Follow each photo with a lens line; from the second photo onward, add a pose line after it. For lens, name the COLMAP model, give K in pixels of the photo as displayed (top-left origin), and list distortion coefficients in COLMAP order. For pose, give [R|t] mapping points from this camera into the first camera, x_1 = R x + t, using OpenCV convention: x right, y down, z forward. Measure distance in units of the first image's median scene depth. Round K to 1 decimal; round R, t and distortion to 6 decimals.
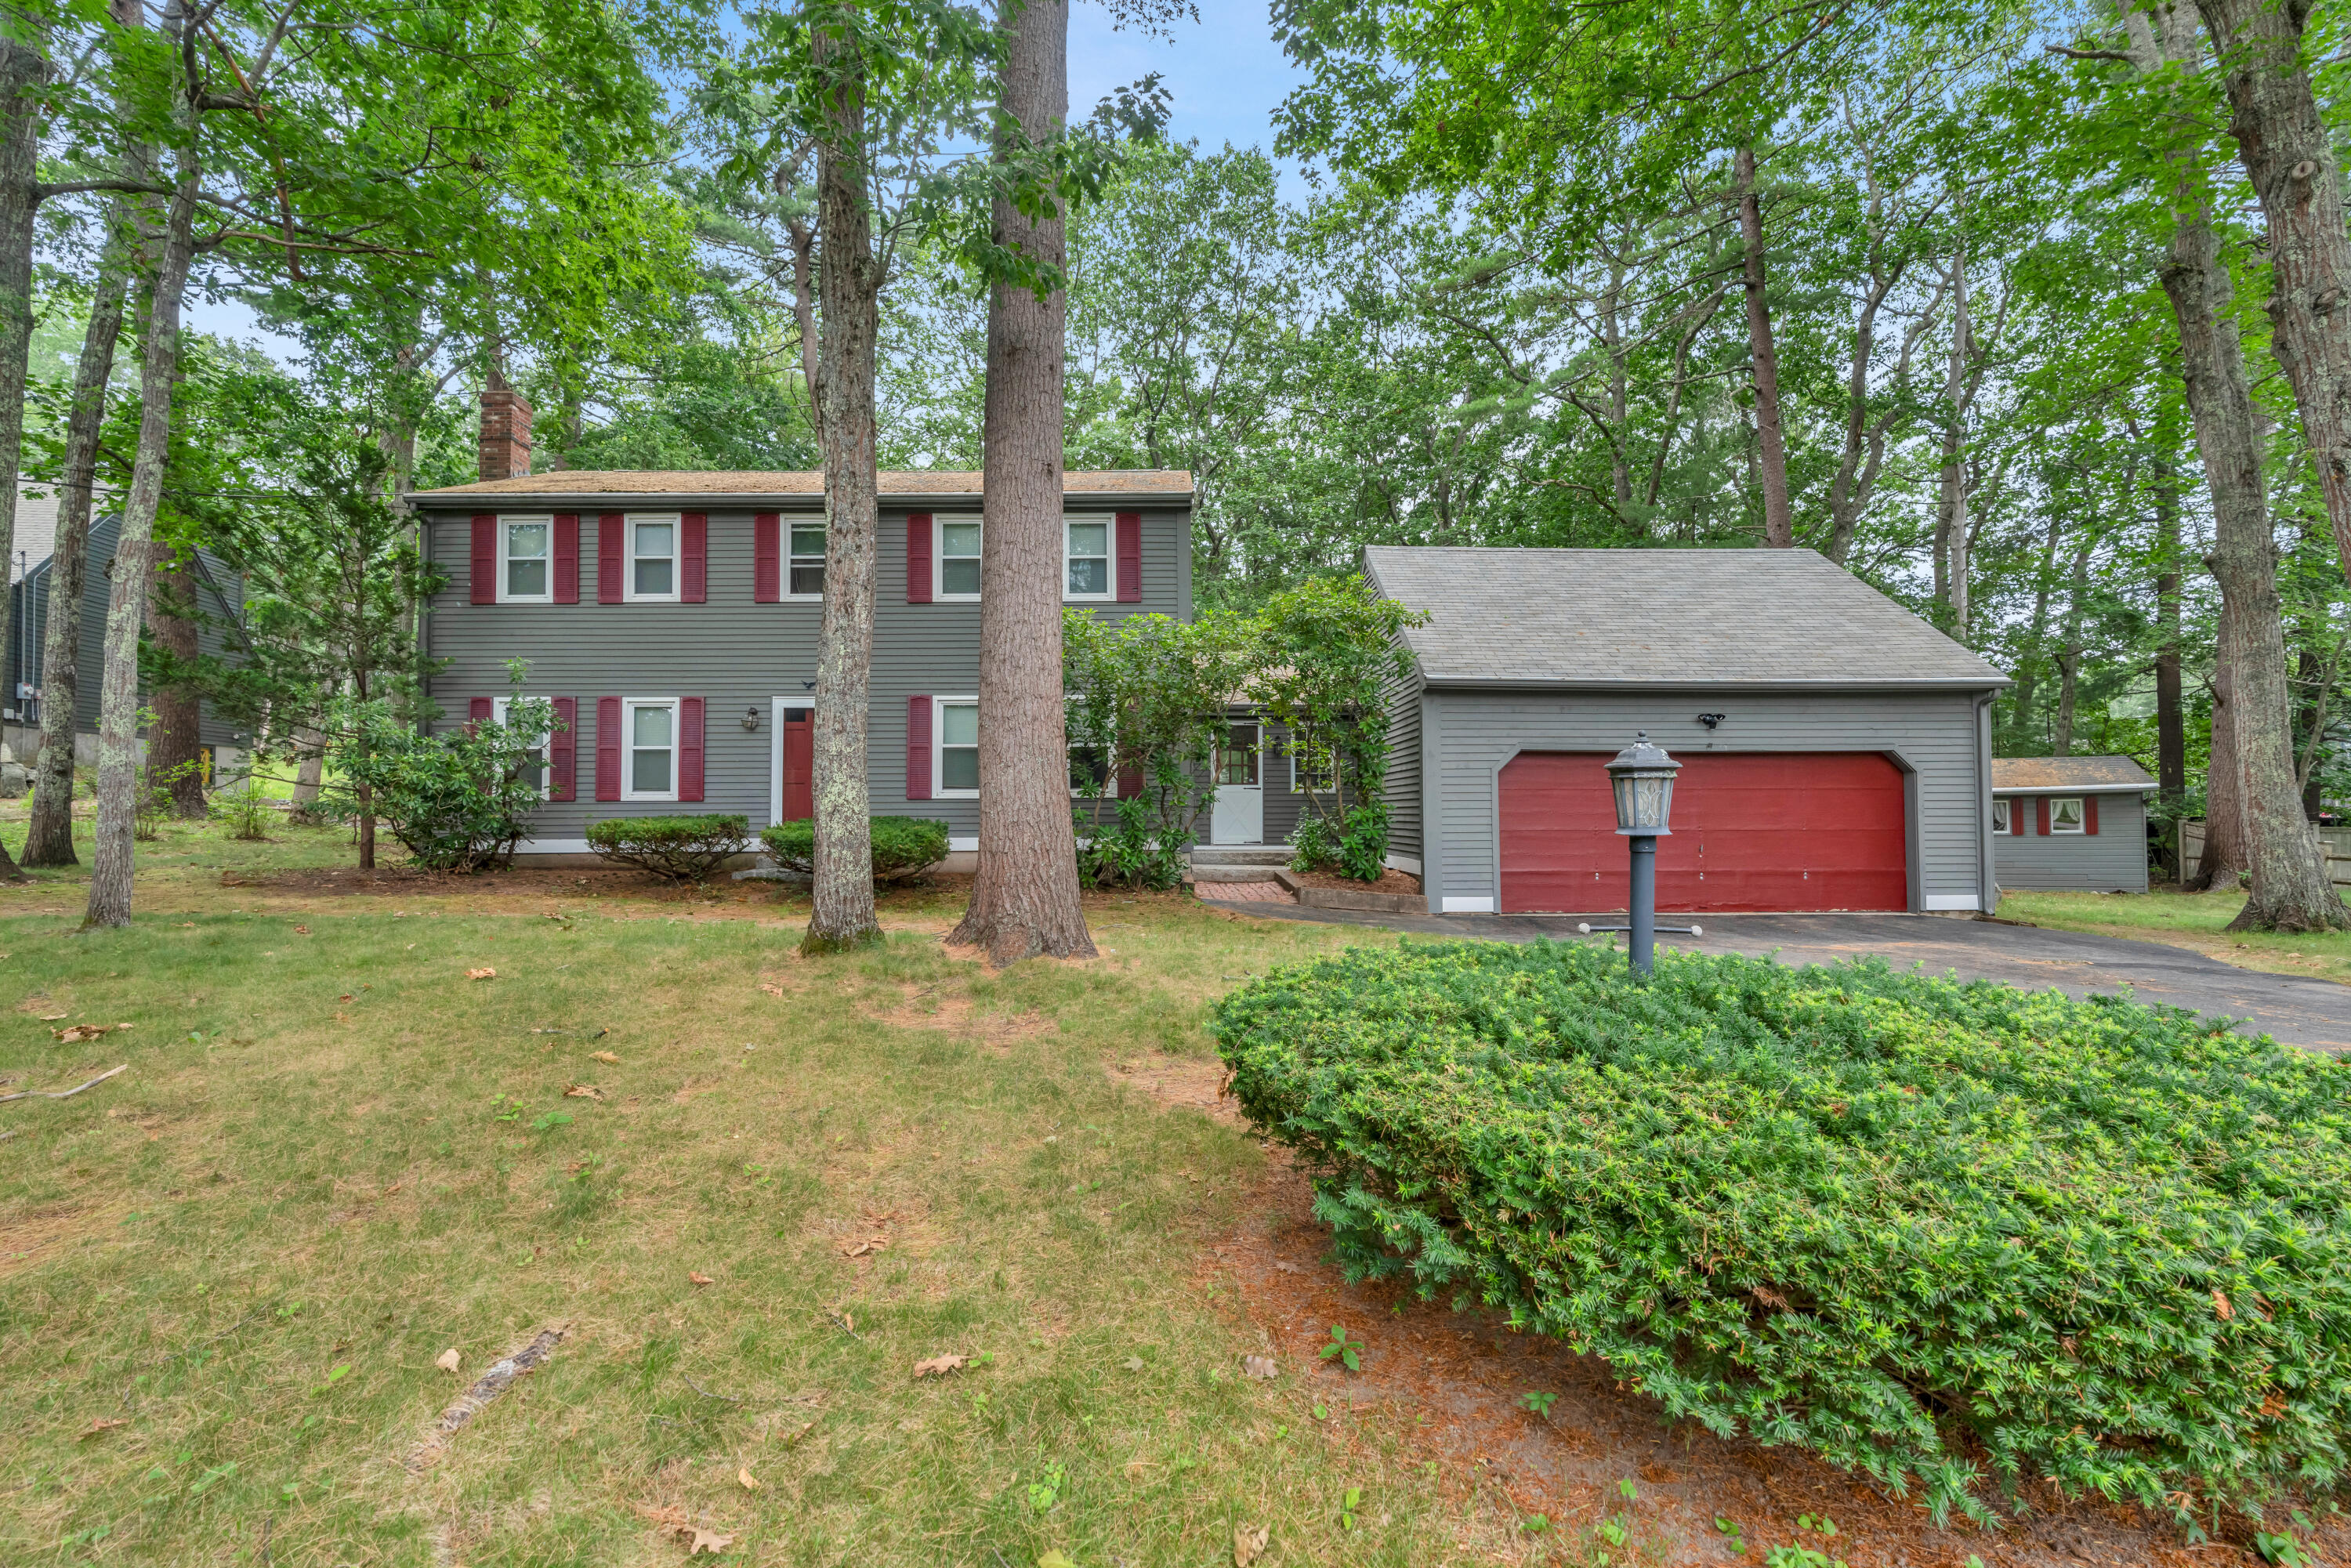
lens RADIAL K [[1020.2, 0, 1167.8], [0, 1020.2, 798.2], [0, 0, 1]] dist [-0.022922, 0.000892]
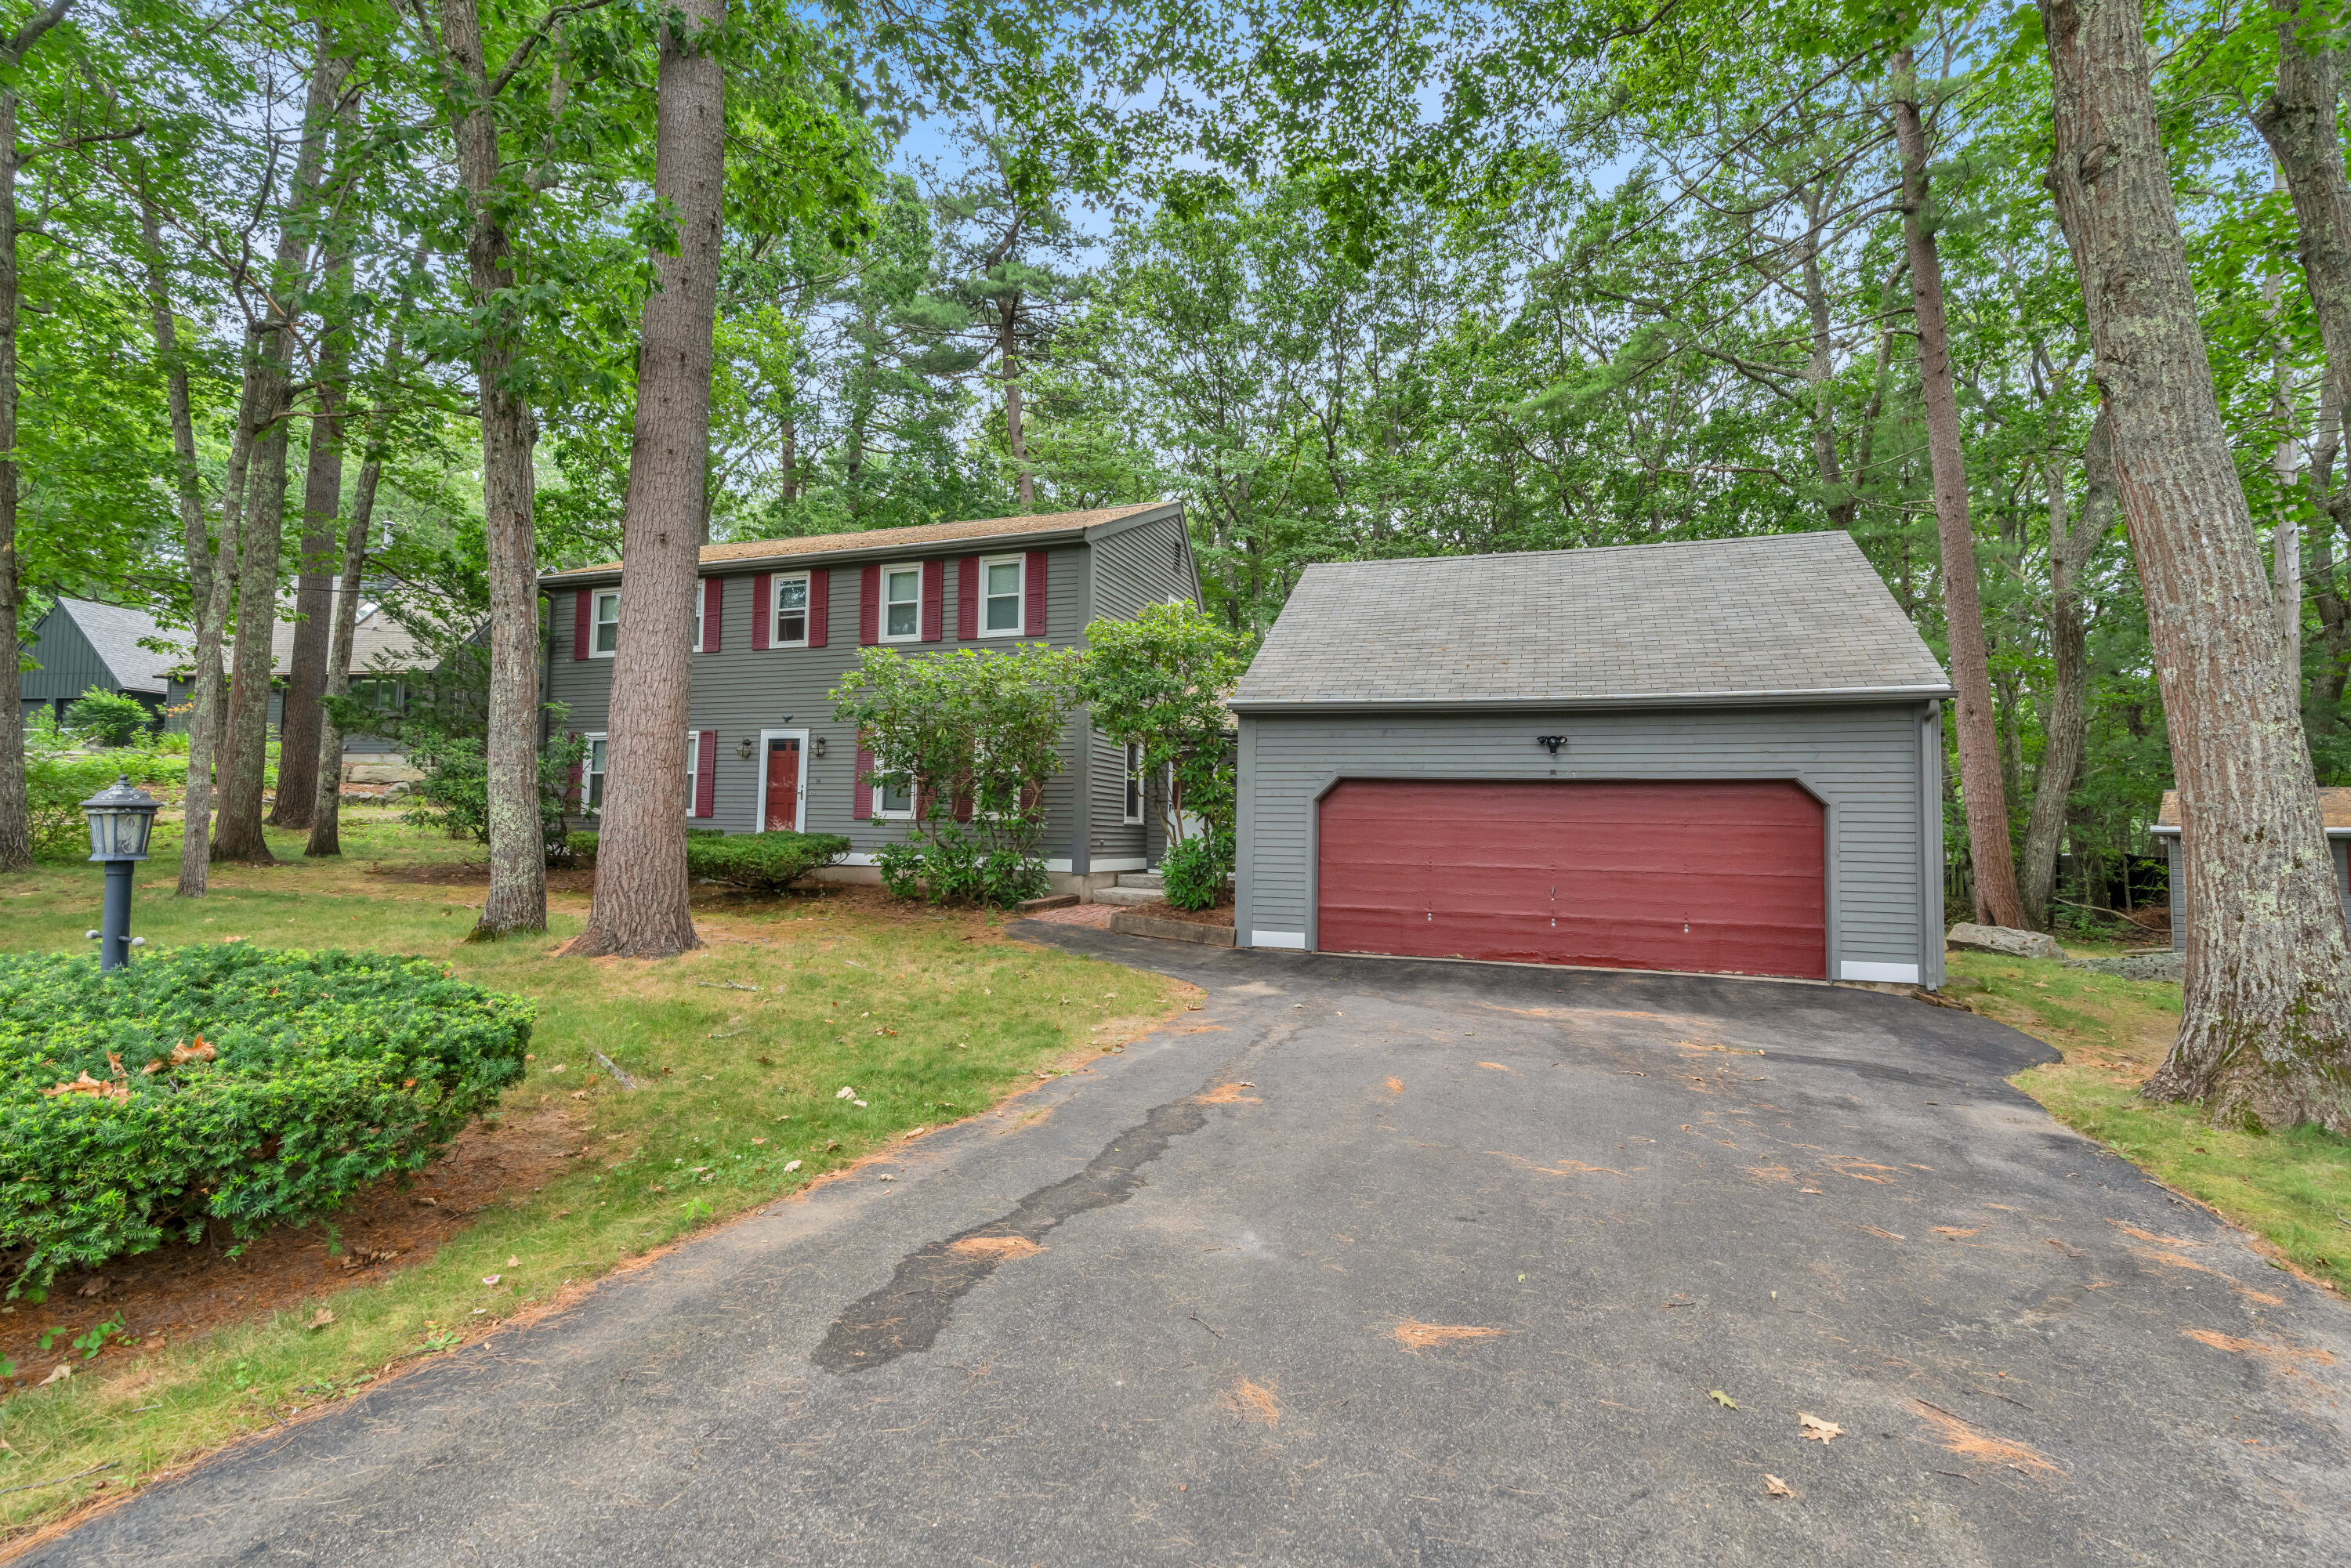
lens RADIAL K [[1020.2, 0, 1164.2], [0, 1020.2, 786.2], [0, 0, 1]] dist [-0.022922, 0.000892]
pose [[0.938732, 0.005201, -0.344609, 0.510909], [-0.014146, 0.999625, -0.023448, -0.014874], [0.344358, 0.026887, 0.938453, 0.063185]]
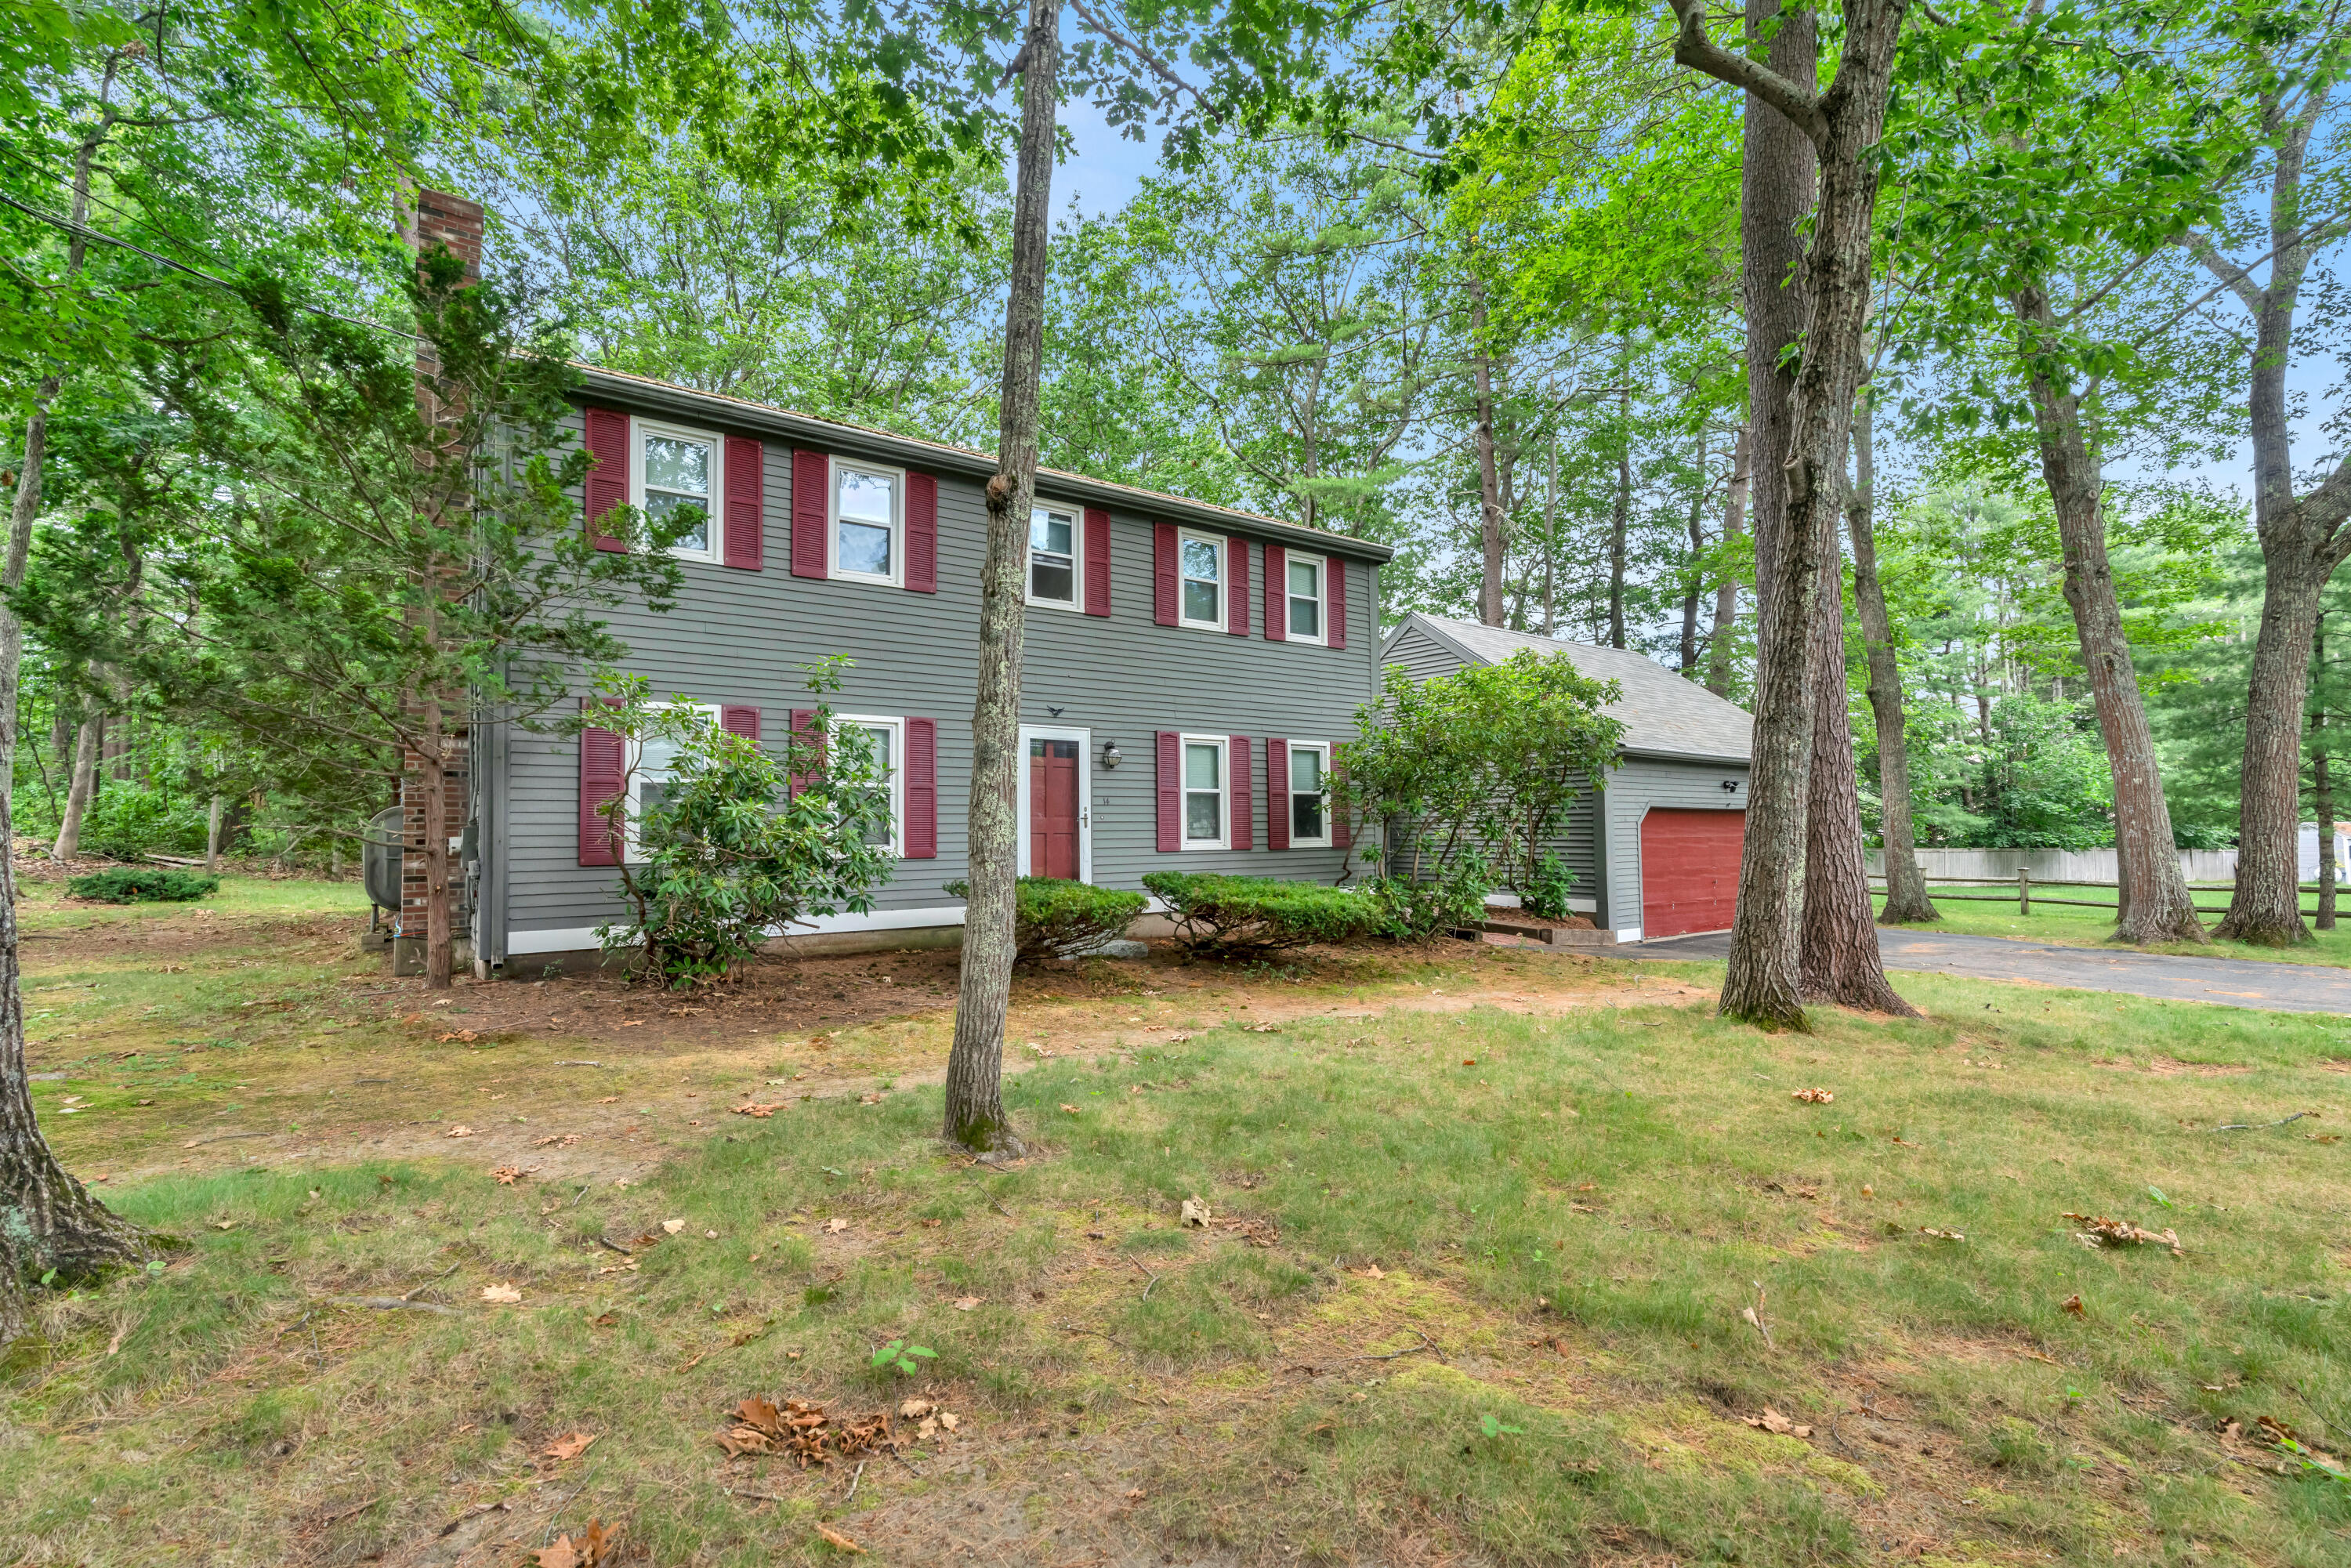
lens RADIAL K [[1084.2, 0, 1178.2], [0, 1084.2, 781.6], [0, 0, 1]] dist [0.002097, 0.000044]
pose [[0.801749, 0.020648, 0.597304, -0.890944], [-0.017910, 0.999784, -0.010521, -0.053939], [-0.597392, -0.002263, 0.801946, 0.271781]]
